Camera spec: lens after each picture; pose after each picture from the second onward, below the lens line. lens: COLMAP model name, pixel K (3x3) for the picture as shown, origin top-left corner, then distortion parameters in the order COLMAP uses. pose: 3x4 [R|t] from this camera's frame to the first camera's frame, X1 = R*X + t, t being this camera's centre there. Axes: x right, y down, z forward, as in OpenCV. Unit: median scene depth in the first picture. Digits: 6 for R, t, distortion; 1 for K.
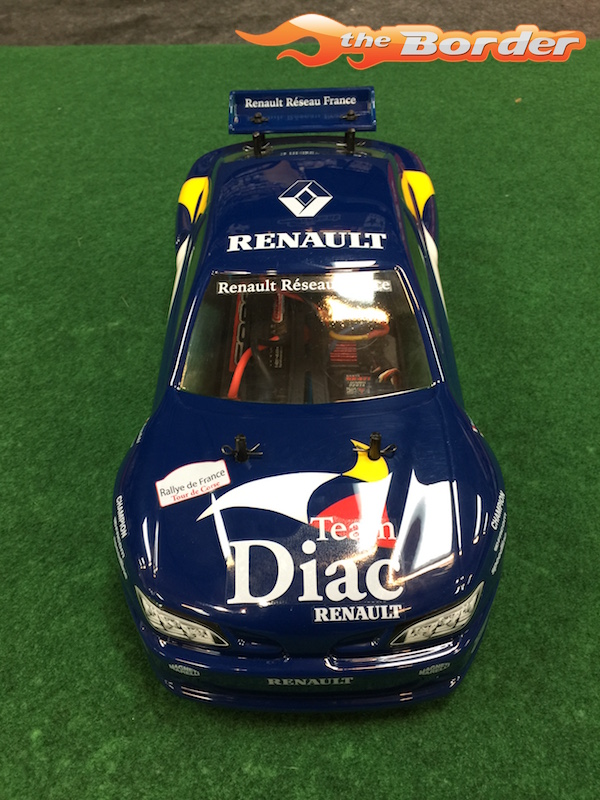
lens RADIAL K [[680.8, 0, 304.8], [0, 680.8, 401.0], [0, 0, 1]] dist [0.108288, -0.183646]
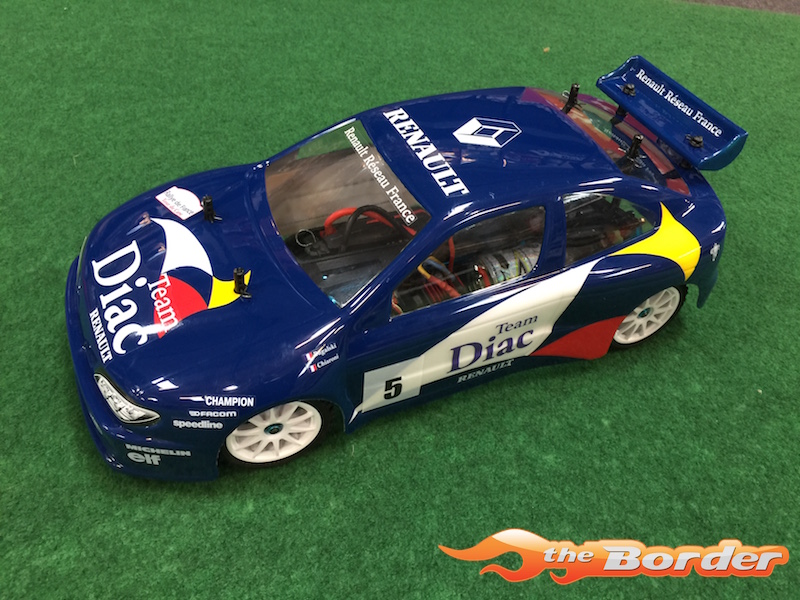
lens RADIAL K [[680.8, 0, 400.0], [0, 680.8, 300.0], [0, 0, 1]] dist [0.108288, -0.183646]
pose [[0.427141, 0.691161, -0.582964, 0.865613], [-0.717549, 0.651408, 0.246556, -0.364992], [0.550158, 0.312991, 0.774185, 0.299071]]
